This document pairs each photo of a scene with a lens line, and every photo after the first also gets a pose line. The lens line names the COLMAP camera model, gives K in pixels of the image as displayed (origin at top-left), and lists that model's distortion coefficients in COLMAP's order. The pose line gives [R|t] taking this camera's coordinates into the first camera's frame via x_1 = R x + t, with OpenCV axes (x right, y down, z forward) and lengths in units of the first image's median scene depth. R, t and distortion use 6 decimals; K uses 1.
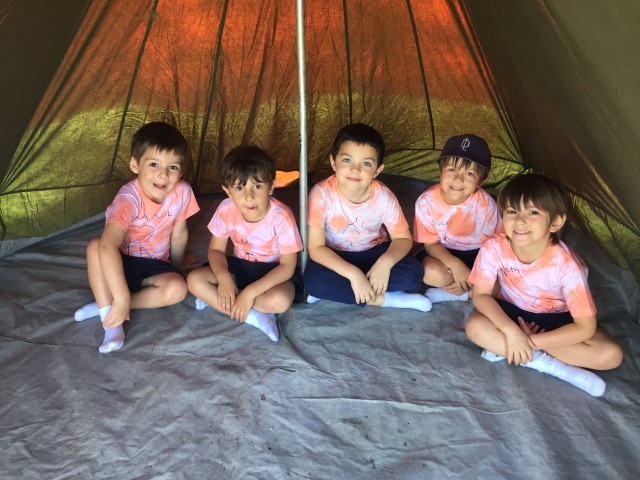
lens RADIAL K [[544.2, 0, 320.0], [0, 544.2, 240.0], [0, 0, 1]] dist [0.077125, -0.124573]
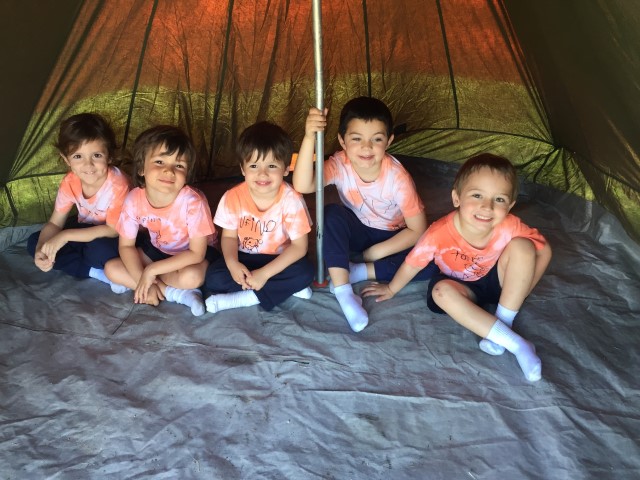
lens RADIAL K [[544.2, 0, 320.0], [0, 544.2, 240.0], [0, 0, 1]] dist [0.077125, -0.124573]
pose [[0.999037, -0.001632, -0.043835, 0.013169], [0.002934, 0.999556, 0.029650, -0.002126], [0.043767, -0.029750, 0.998599, 0.043459]]
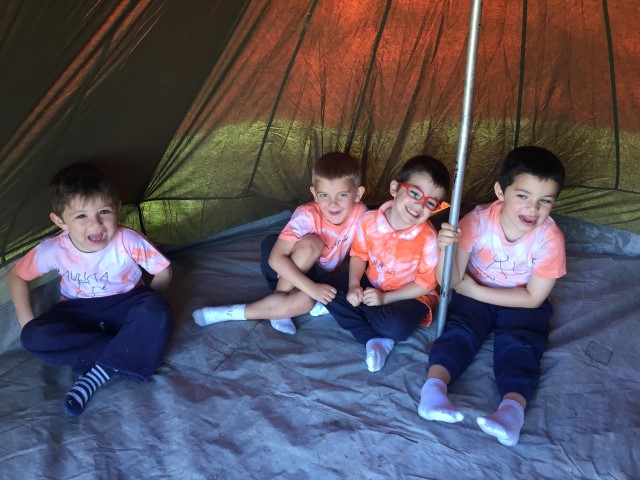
lens RADIAL K [[544.2, 0, 320.0], [0, 544.2, 240.0], [0, 0, 1]] dist [0.077125, -0.124573]
pose [[0.962765, 0.105716, -0.248811, -0.011011], [-0.114766, 0.993147, -0.022109, -0.026237], [0.244768, 0.049841, 0.968300, 0.111810]]
